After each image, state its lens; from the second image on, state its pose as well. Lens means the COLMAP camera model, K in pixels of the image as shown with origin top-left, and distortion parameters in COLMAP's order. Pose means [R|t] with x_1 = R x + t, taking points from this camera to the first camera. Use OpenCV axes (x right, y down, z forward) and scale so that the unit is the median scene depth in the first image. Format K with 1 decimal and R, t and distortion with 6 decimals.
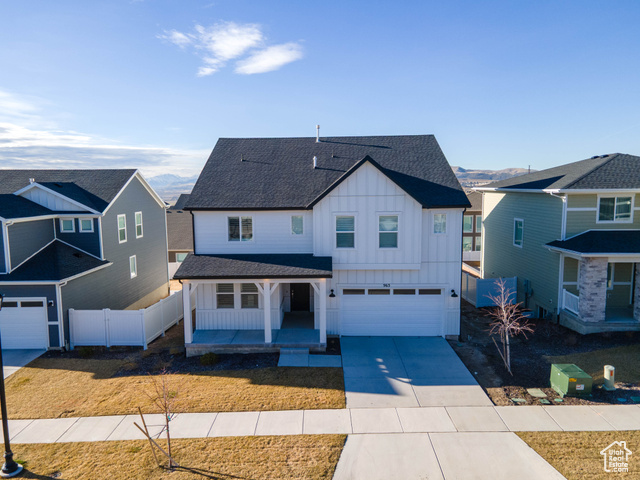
lens RADIAL K [[468.7, 0, 315.9], [0, 468.7, 236.5], [0, 0, 1]] dist [0.032987, 0.023029]
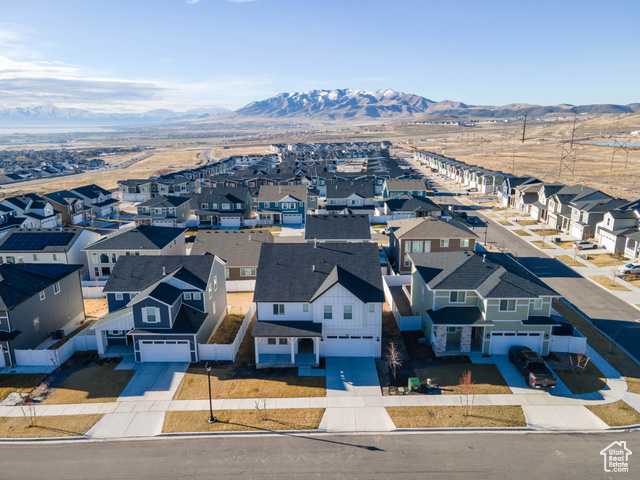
lens RADIAL K [[468.7, 0, 314.6], [0, 468.7, 238.9], [0, 0, 1]] dist [0.032987, 0.023029]
pose [[0.999996, 0.000626, 0.002683, -0.004589], [-0.000986, 0.990689, 0.136144, -0.640853], [-0.002572, -0.136147, 0.990685, -1.095480]]
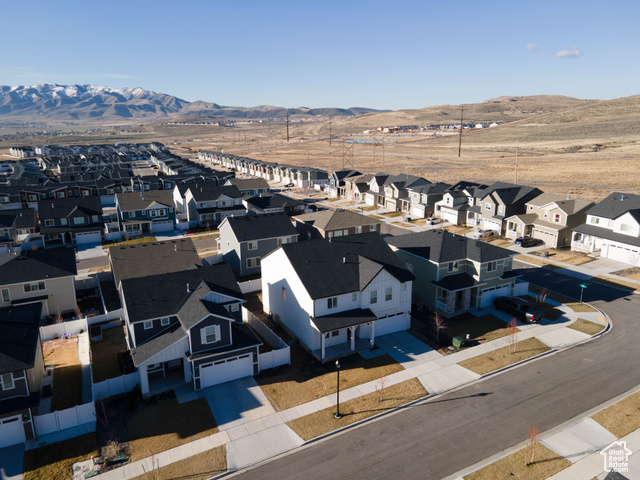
lens RADIAL K [[468.7, 0, 315.1], [0, 468.7, 237.0], [0, 0, 1]] dist [0.032987, 0.023029]
pose [[0.878561, -0.116816, 0.463125, -1.257615], [0.054668, 0.987852, 0.145463, -0.669901], [-0.474492, -0.102480, 0.874274, -0.892765]]
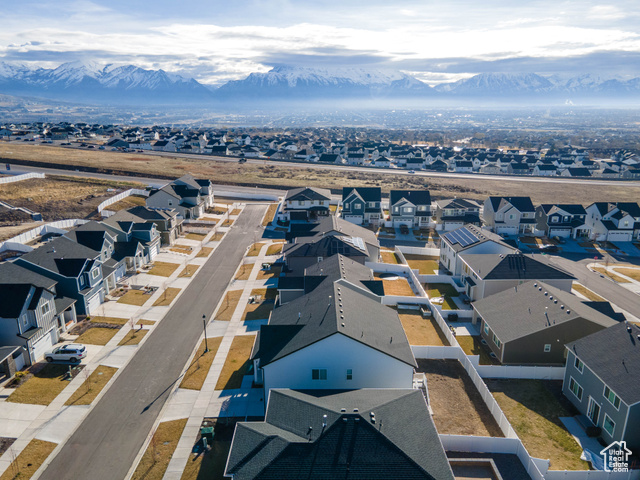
lens RADIAL K [[468.7, 0, 316.4], [0, 468.7, 241.5], [0, 0, 1]] dist [0.032987, 0.023029]
pose [[0.023865, 0.295637, -0.955002, 2.242060], [-0.106696, 0.950571, 0.291599, -1.284382], [0.994005, 0.094936, 0.054228, 1.082356]]
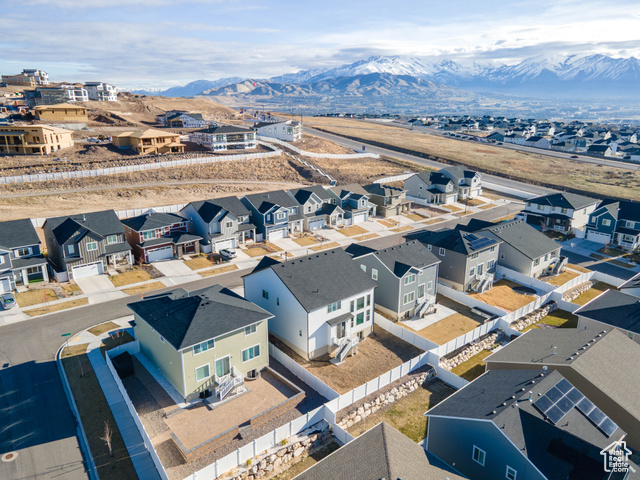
lens RADIAL K [[468.7, 0, 310.8], [0, 468.7, 243.3], [0, 0, 1]] dist [0.032987, 0.023029]
pose [[-0.747801, 0.208094, -0.630469, 1.966364], [-0.065765, 0.921724, 0.382230, -1.561763], [0.660658, 0.327295, -0.675581, 3.441438]]
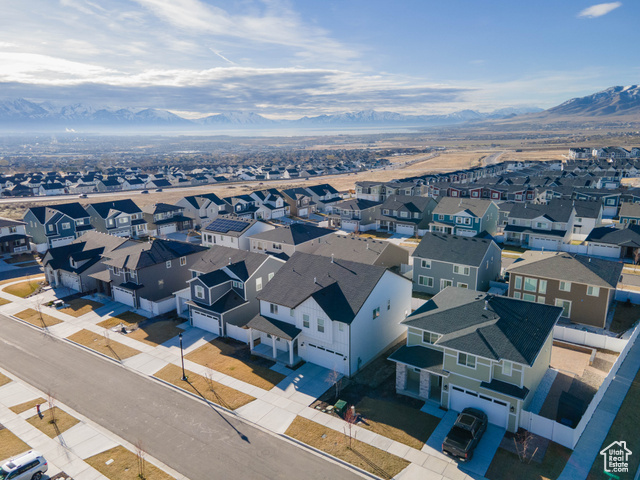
lens RADIAL K [[468.7, 0, 313.7], [0, 468.7, 239.1], [0, 0, 1]] dist [0.032987, 0.023029]
pose [[0.821932, 0.135979, -0.553116, 1.358794], [-0.060008, 0.986354, 0.153315, -0.790561], [0.566416, -0.092823, 0.818875, -0.888180]]
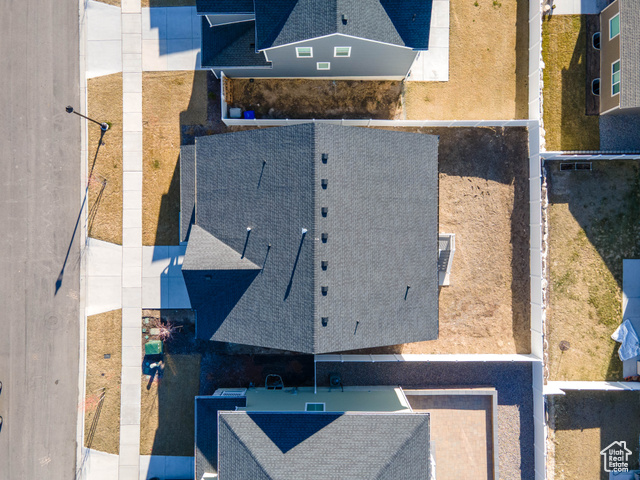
lens RADIAL K [[468.7, 0, 317.6], [0, 468.7, 240.4], [0, 0, 1]] dist [0.032987, 0.023029]
pose [[0.027130, 0.999376, 0.022620, 0.007477], [-0.093238, -0.020000, 0.995443, -1.525134], [0.995274, -0.029115, 0.092638, 1.234280]]
